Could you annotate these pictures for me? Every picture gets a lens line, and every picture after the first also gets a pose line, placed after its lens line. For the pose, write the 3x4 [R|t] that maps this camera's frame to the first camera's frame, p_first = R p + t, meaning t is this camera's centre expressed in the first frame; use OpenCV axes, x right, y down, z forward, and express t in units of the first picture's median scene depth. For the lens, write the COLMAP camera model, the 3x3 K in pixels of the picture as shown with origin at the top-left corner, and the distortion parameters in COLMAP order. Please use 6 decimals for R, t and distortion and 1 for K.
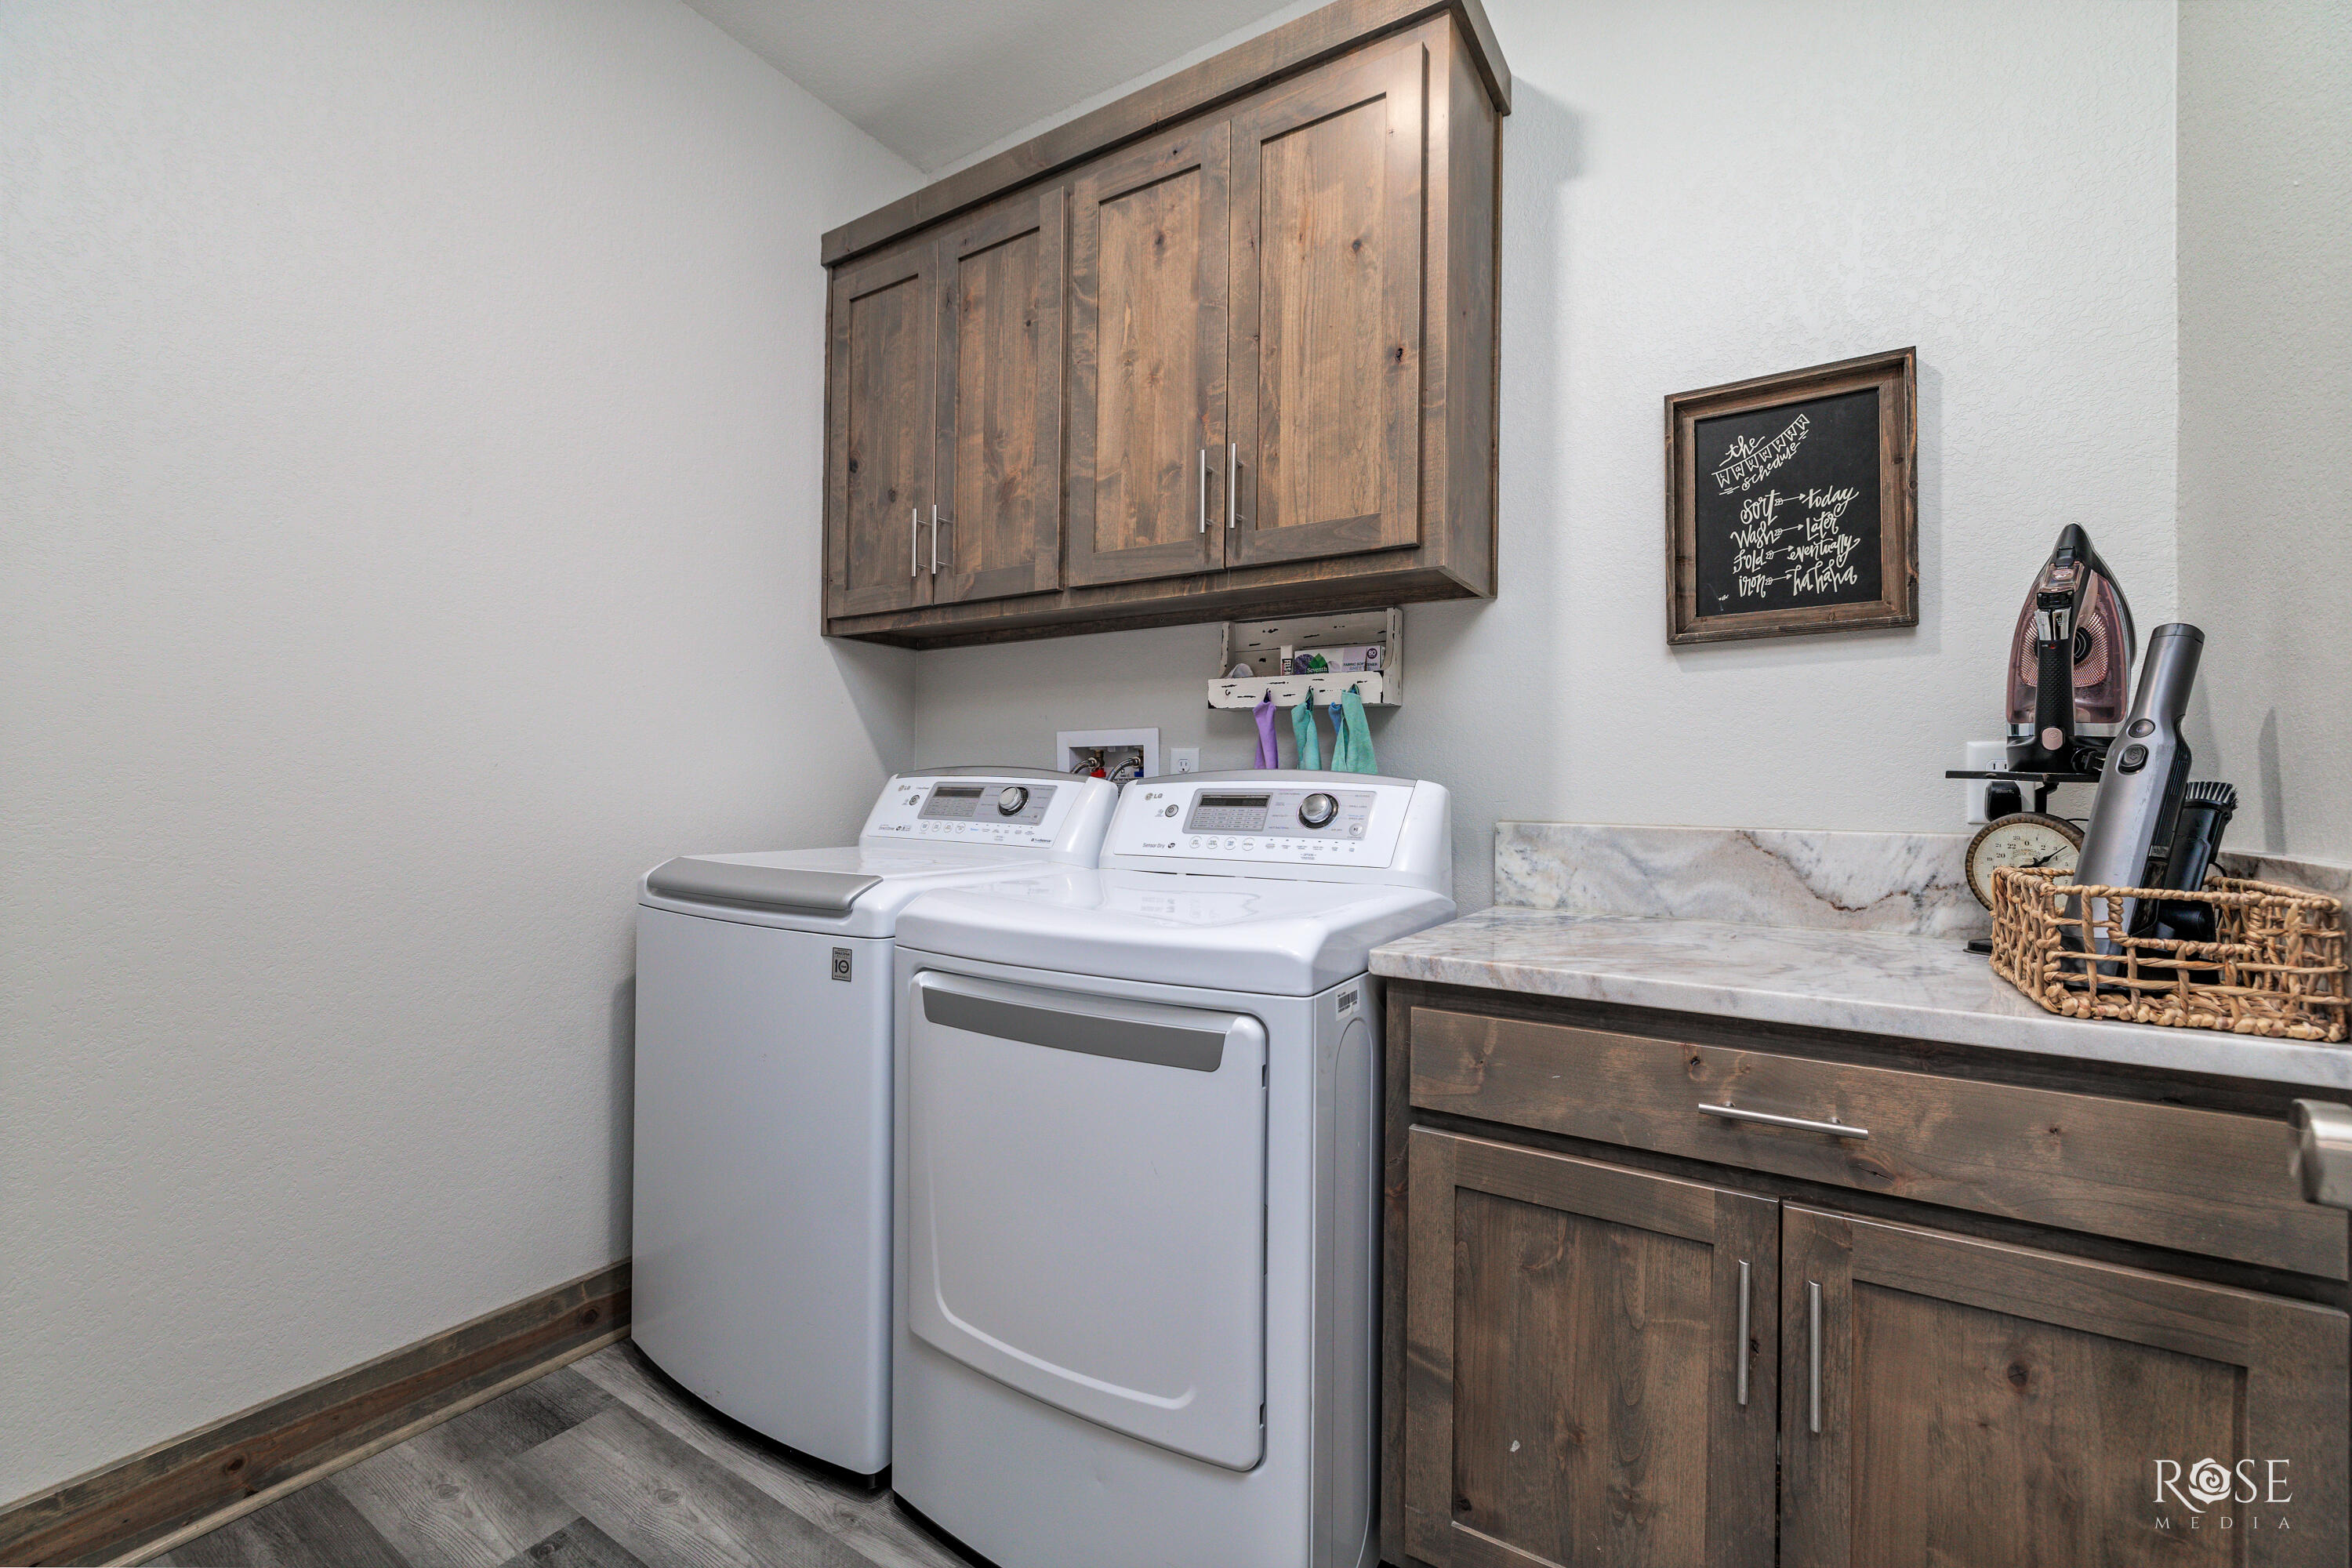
lens RADIAL K [[982.0, 0, 1173.0], [0, 982.0, 795.4], [0, 0, 1]] dist [-0.000234, -0.000355]
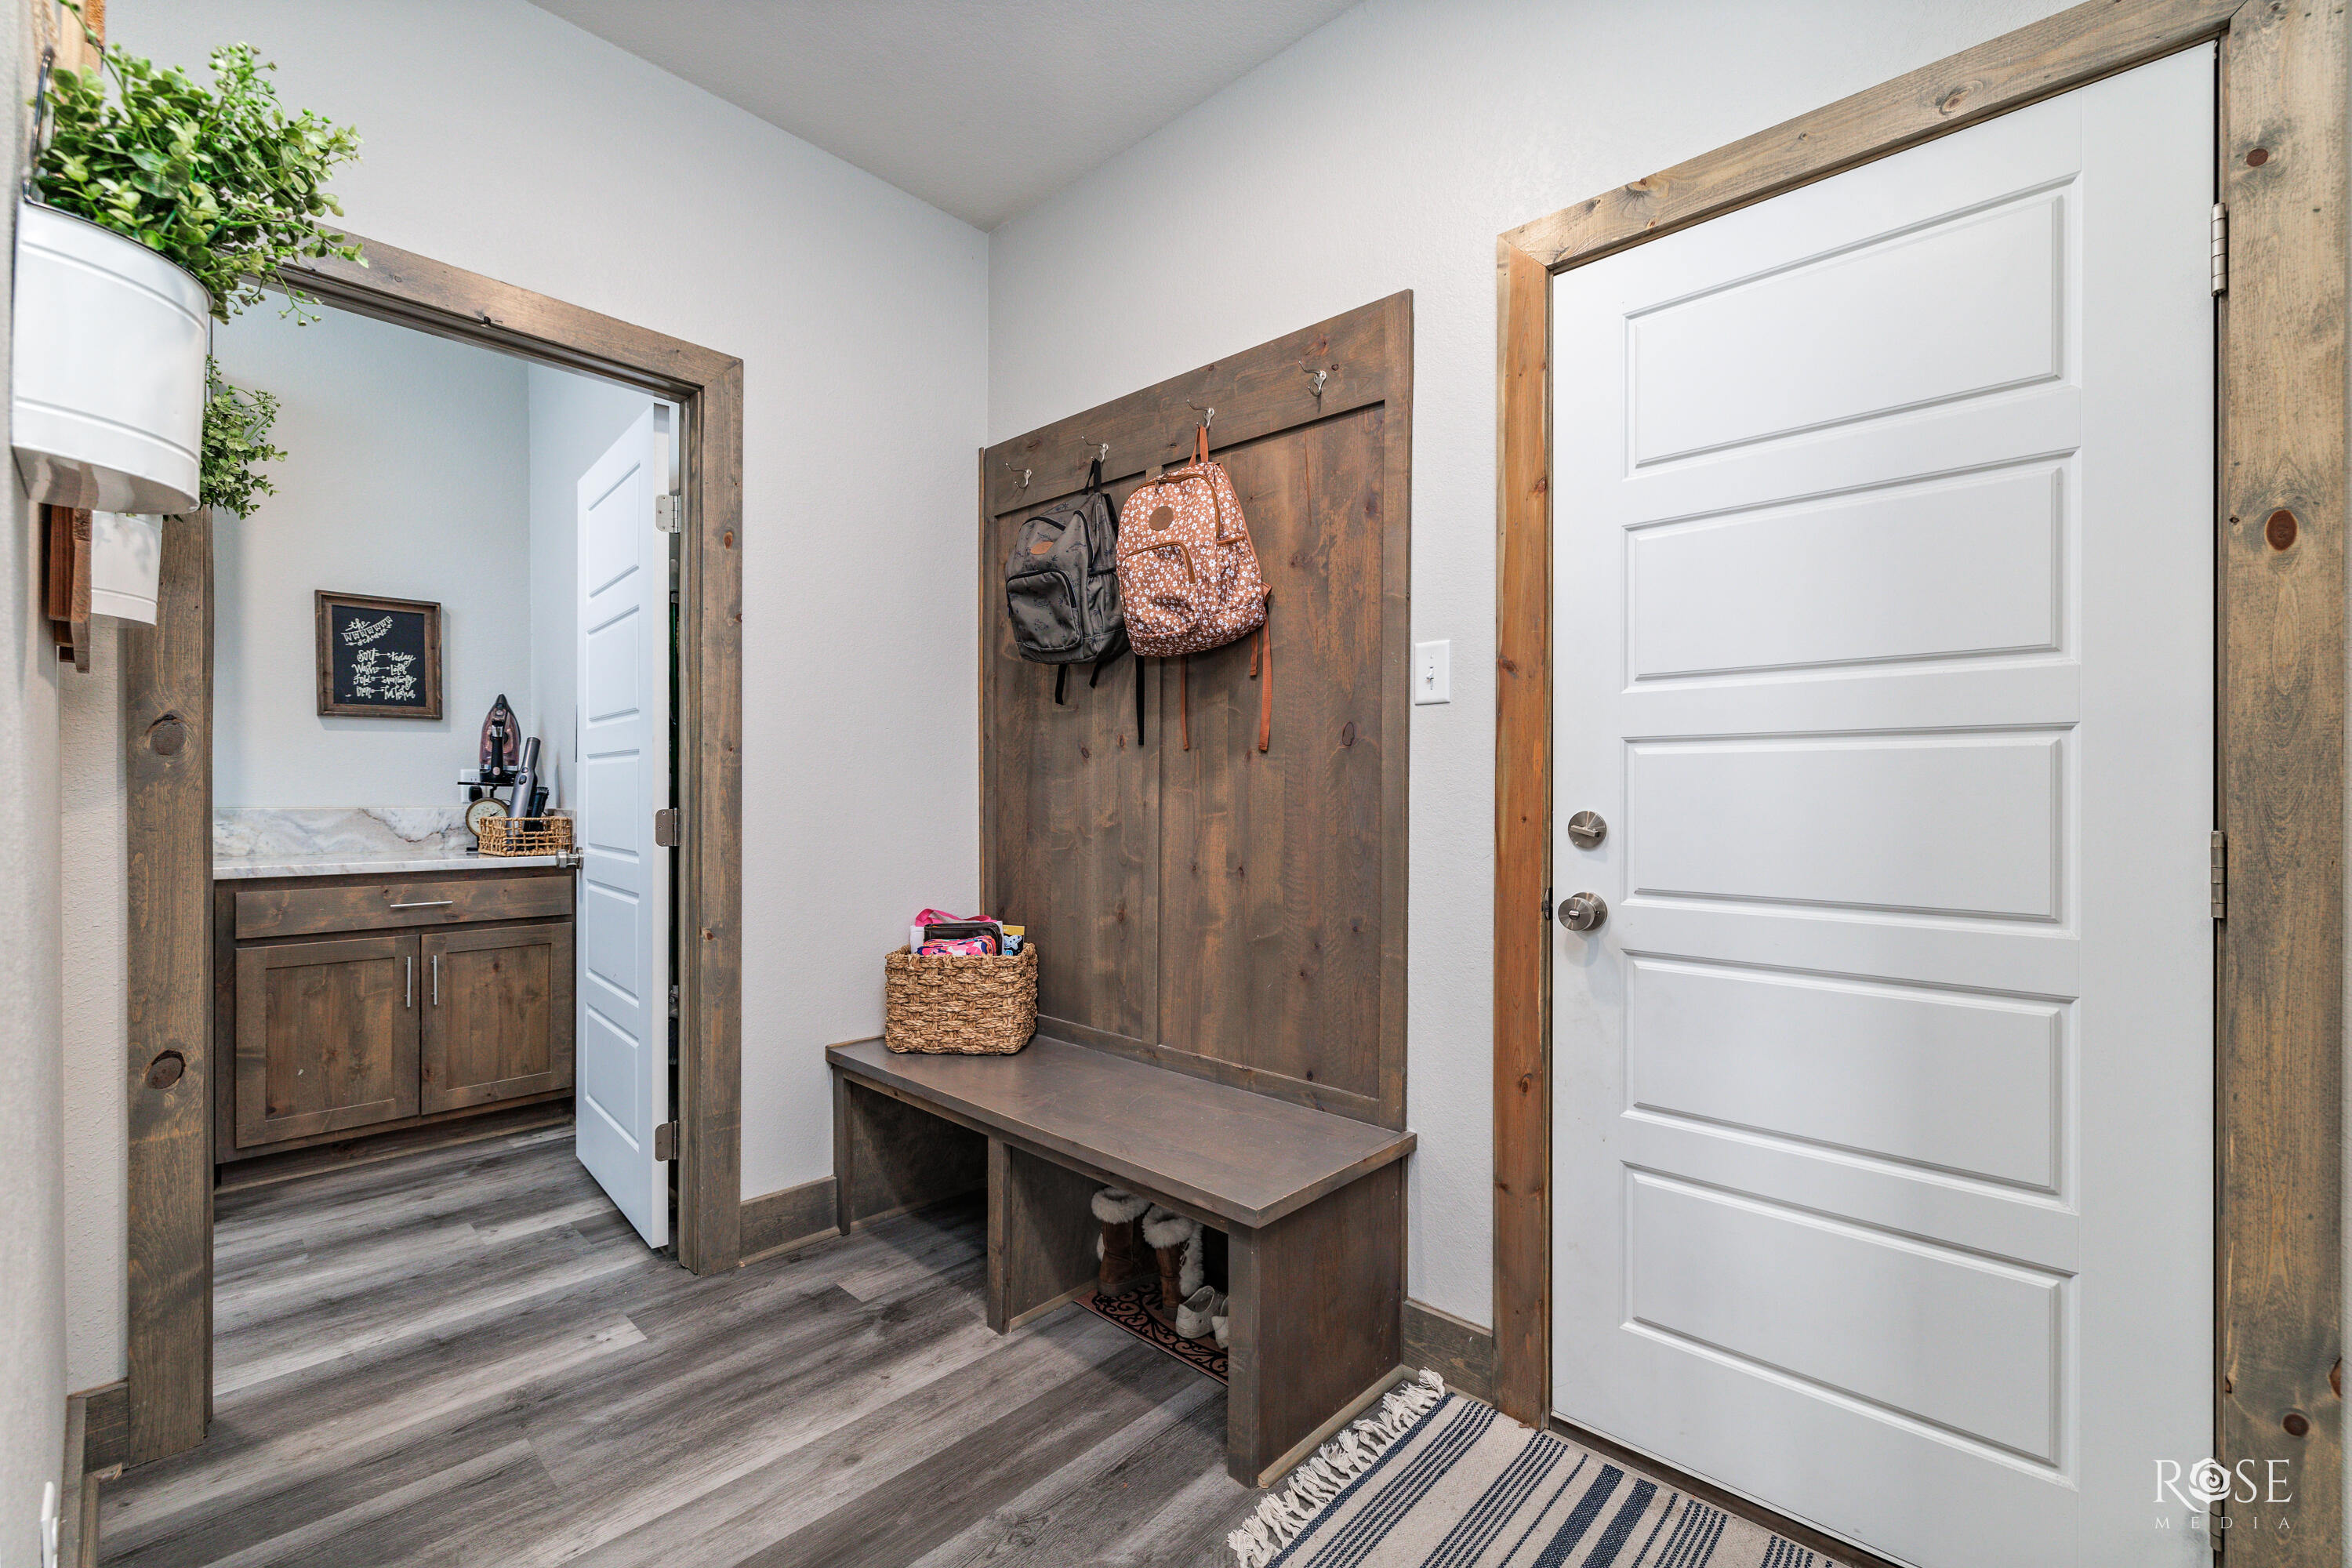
lens RADIAL K [[982.0, 0, 1176.4], [0, 982.0, 792.7], [0, 0, 1]] dist [-0.000234, -0.000355]
pose [[0.190230, -0.010633, 0.981682, -1.409437], [0.001241, 0.999943, 0.010591, -0.022594], [-0.981739, -0.000796, 0.190233, -1.362938]]
